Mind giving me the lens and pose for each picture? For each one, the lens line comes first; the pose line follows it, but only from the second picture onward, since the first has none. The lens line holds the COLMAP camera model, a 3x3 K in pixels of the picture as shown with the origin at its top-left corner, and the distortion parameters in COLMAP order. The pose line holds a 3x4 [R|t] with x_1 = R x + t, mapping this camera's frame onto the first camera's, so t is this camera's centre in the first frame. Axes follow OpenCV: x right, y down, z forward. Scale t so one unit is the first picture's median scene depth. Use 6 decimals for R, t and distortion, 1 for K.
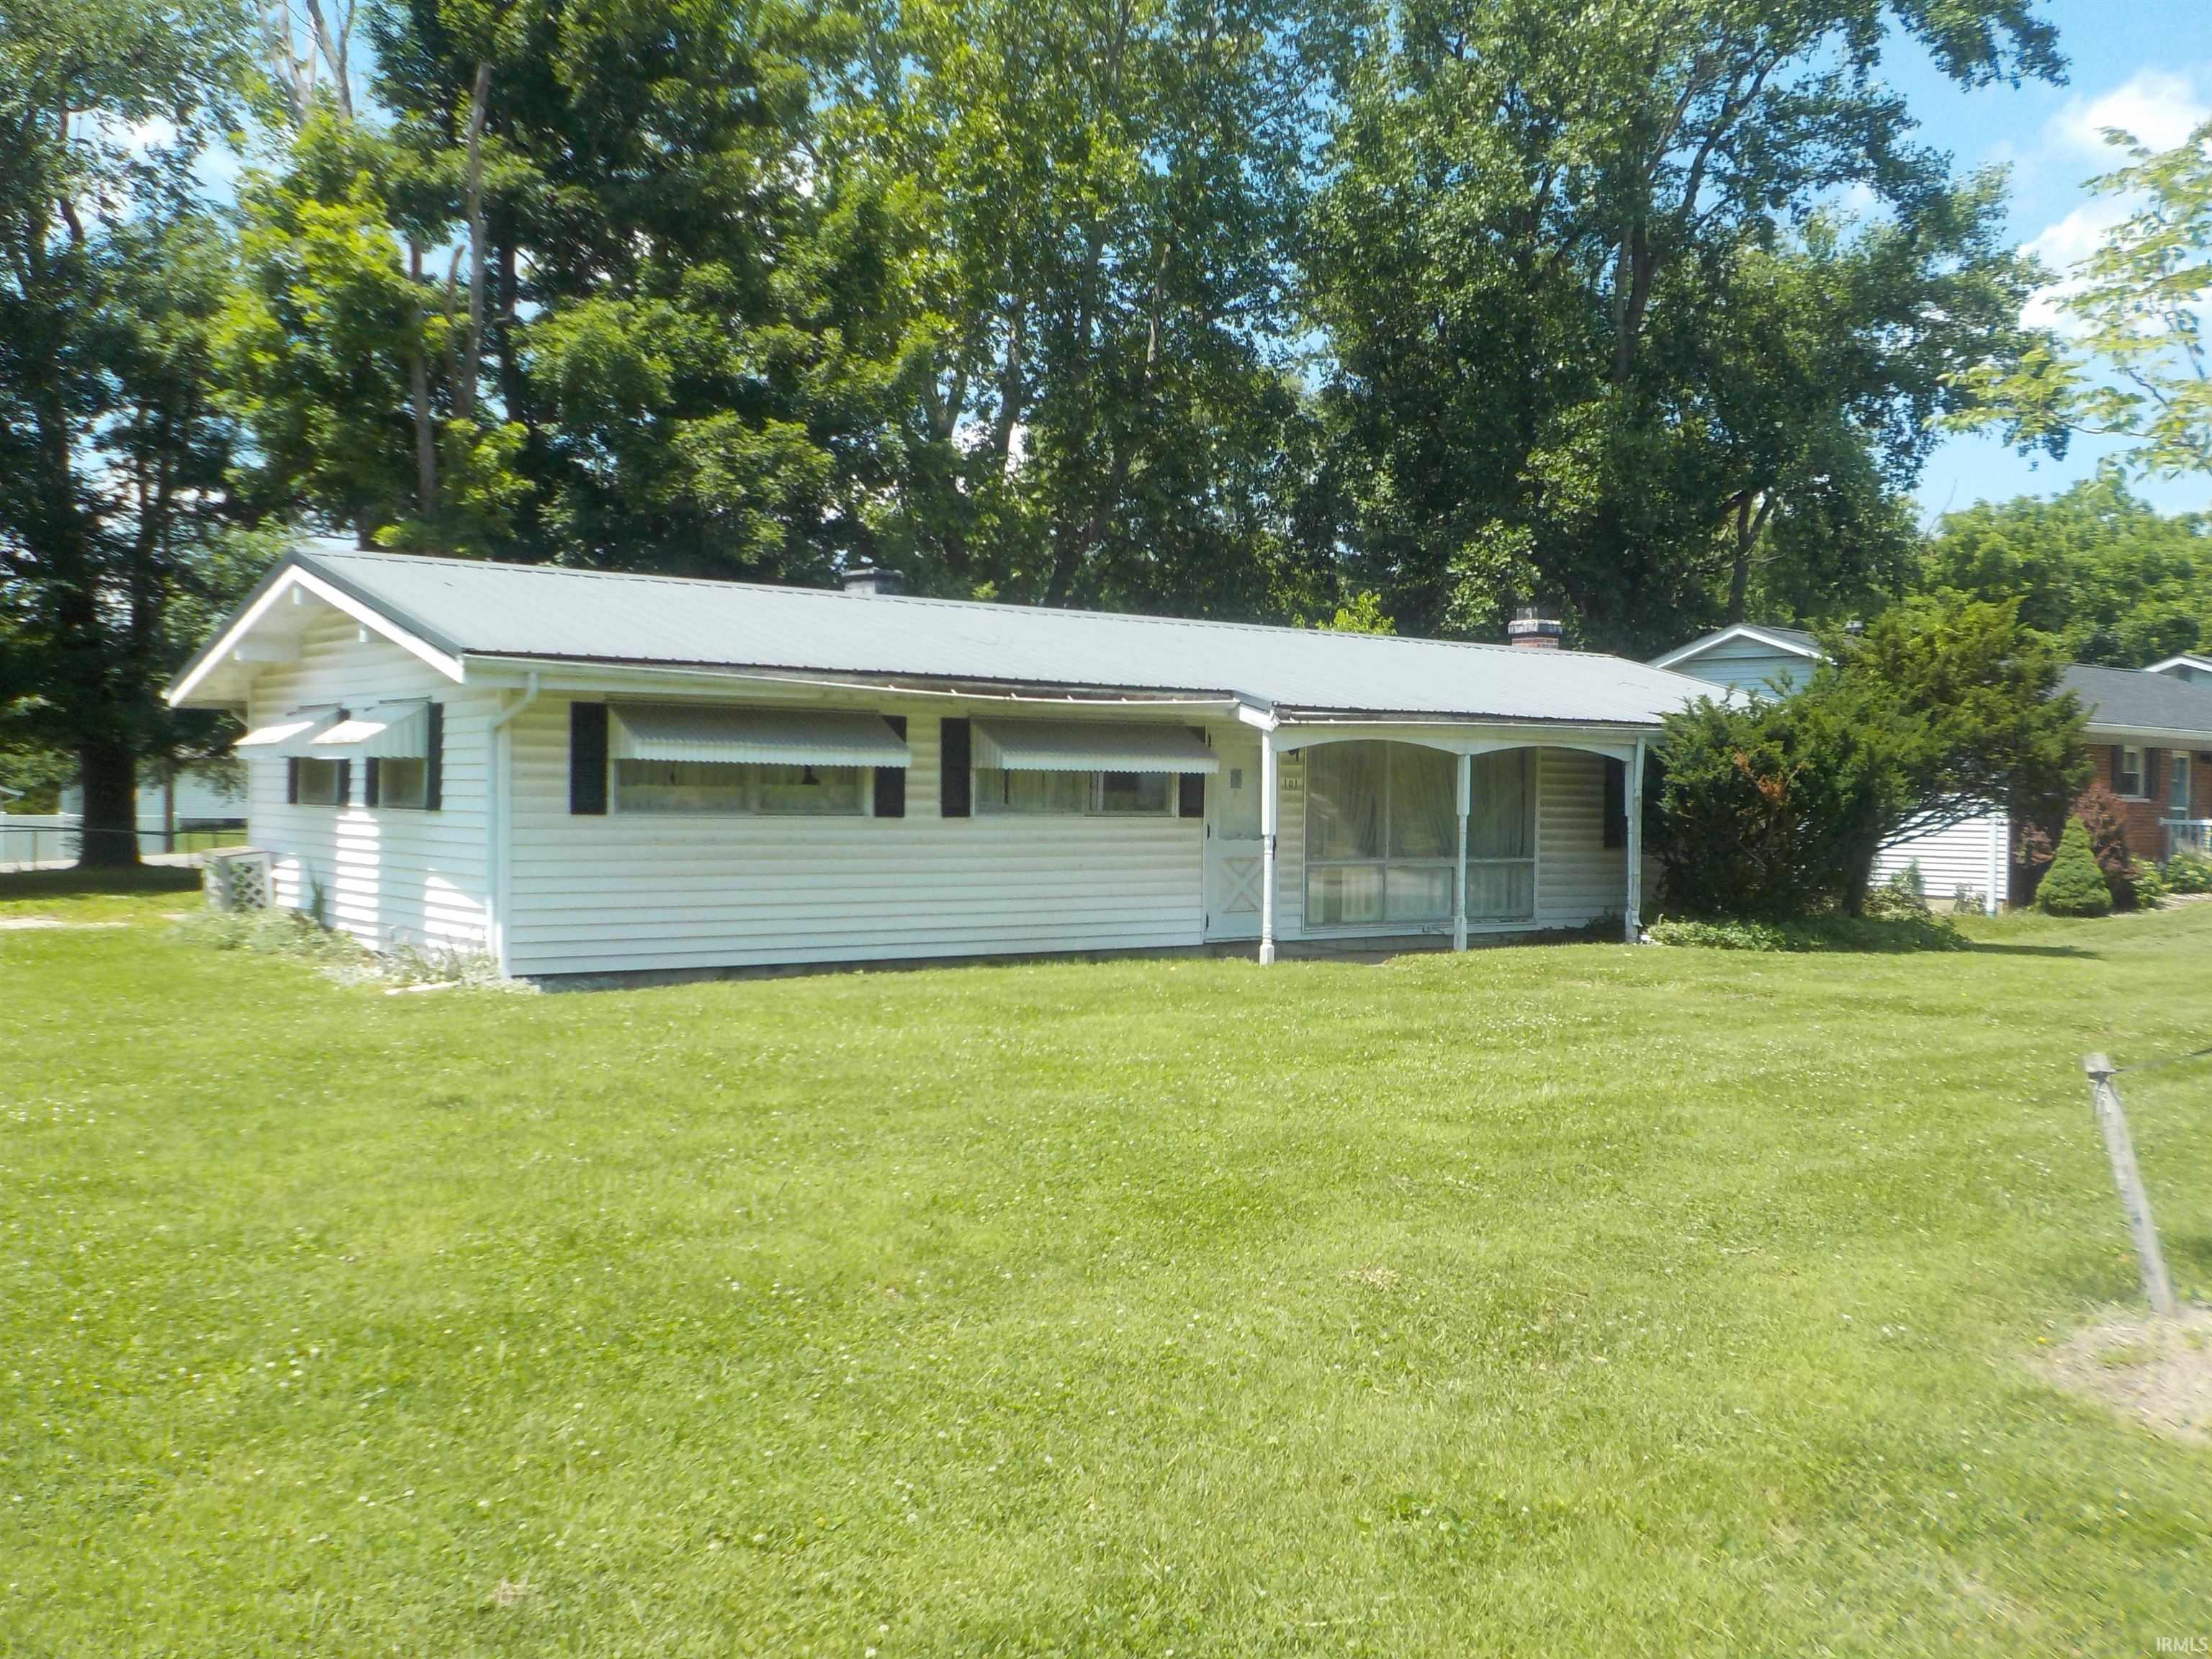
lens RADIAL K [[1978.4, 0, 1106.5], [0, 1978.4, 835.6], [0, 0, 1]] dist [0.013561, 0.009209]
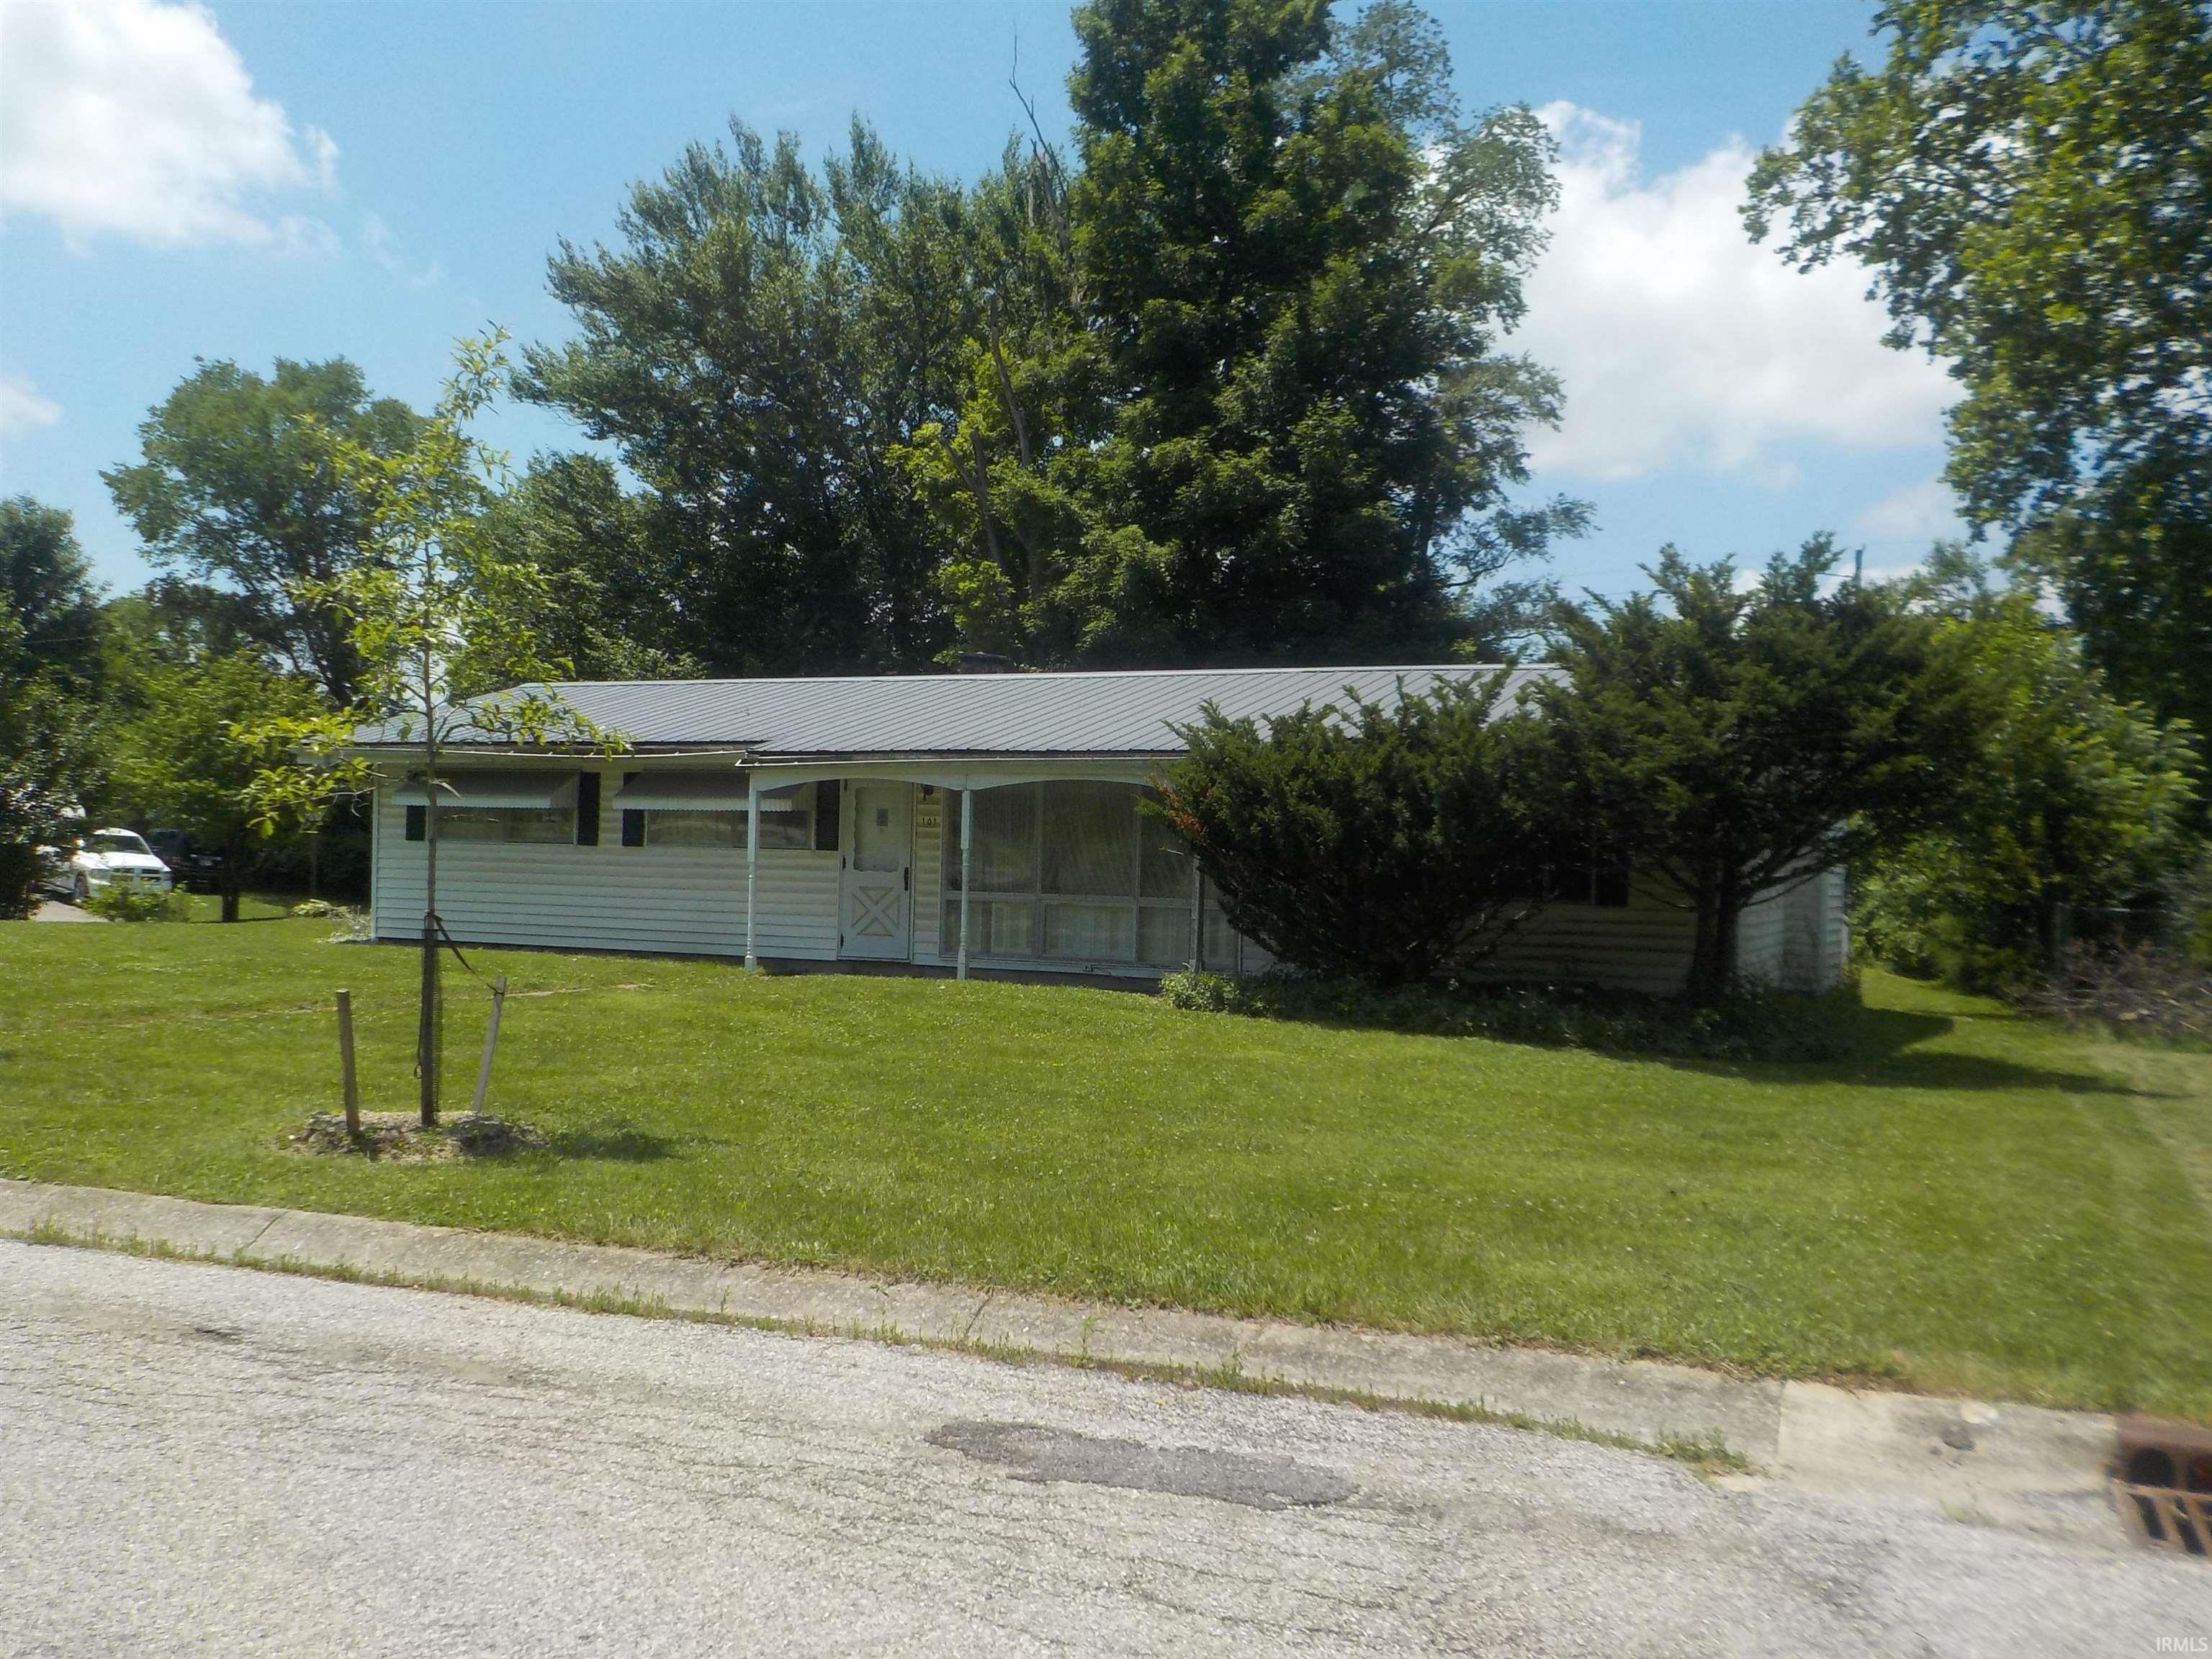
lens RADIAL K [[1978.4, 0, 1106.5], [0, 1978.4, 835.6], [0, 0, 1]] dist [0.013561, 0.009209]
pose [[0.472869, -0.017215, -0.880965, 1.140287], [-0.045403, 0.998005, -0.043872, 0.025453], [0.879962, 0.060744, 0.471144, 0.578711]]
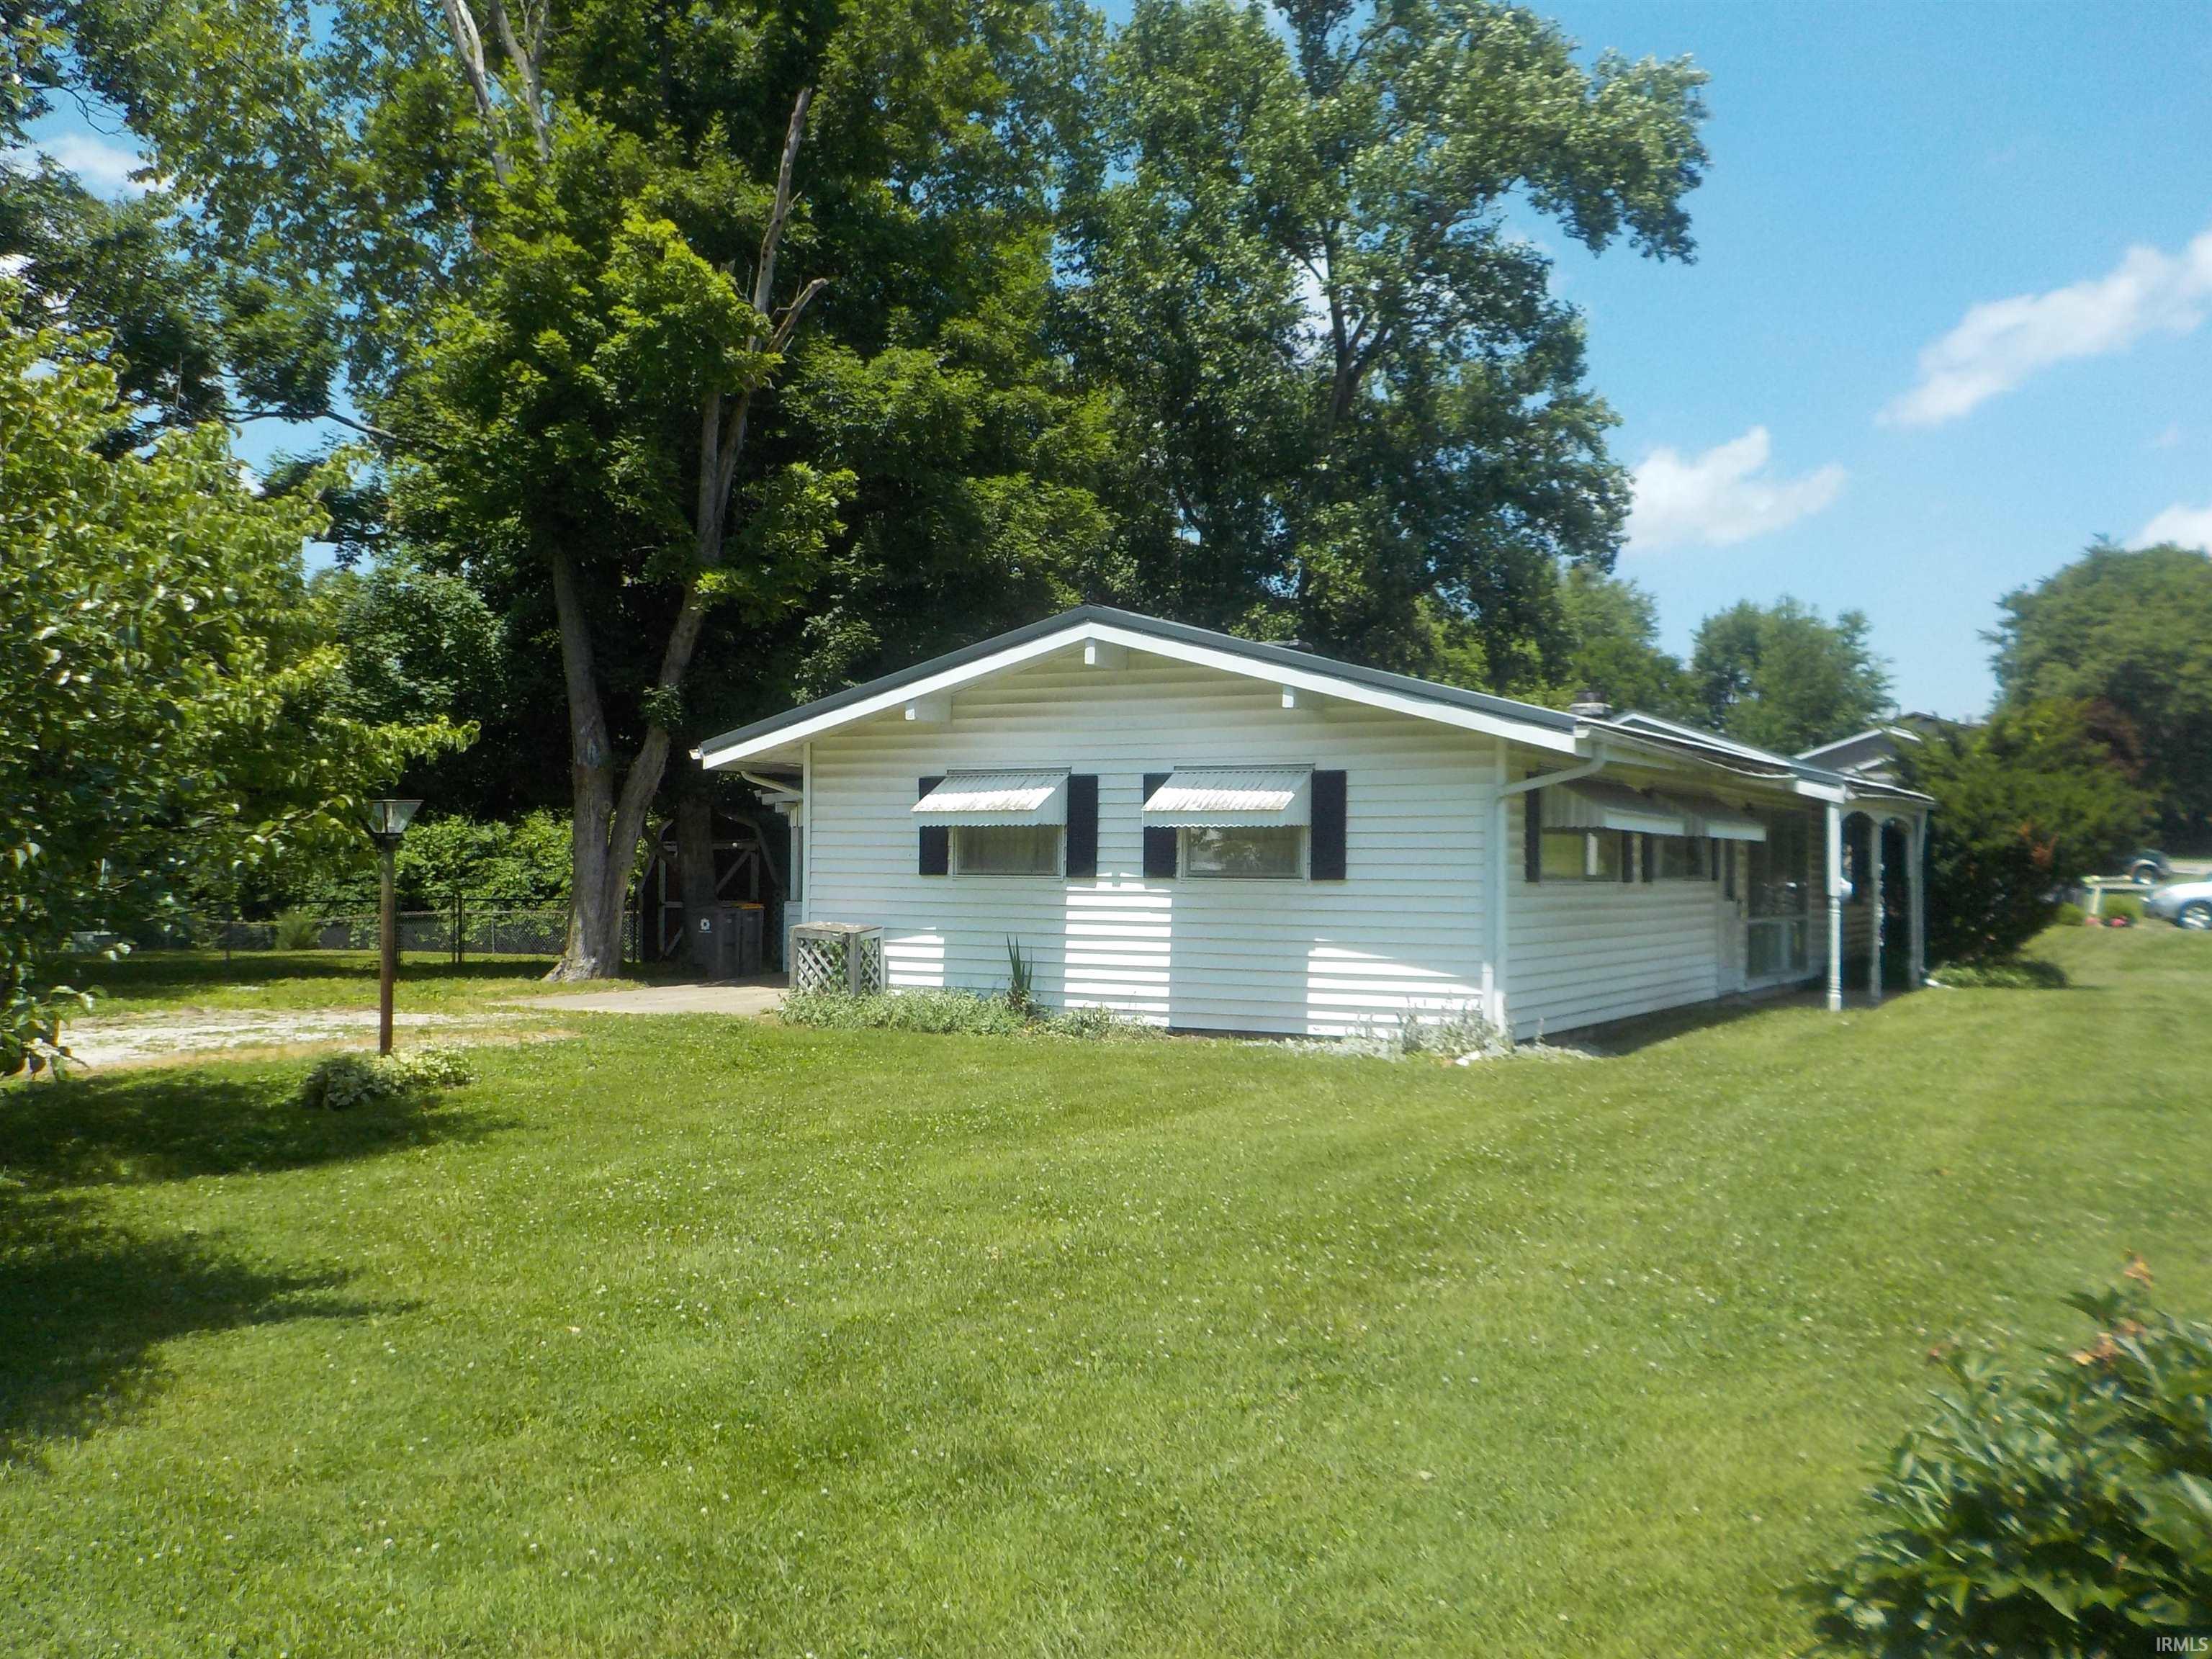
lens RADIAL K [[1978.4, 0, 1106.5], [0, 1978.4, 835.6], [0, 0, 1]] dist [0.013561, 0.009209]
pose [[0.923863, 0.001131, 0.382723, -0.679214], [0.011965, 0.999421, -0.031837, -0.003643], [-0.382537, 0.033992, 0.923315, 0.113082]]
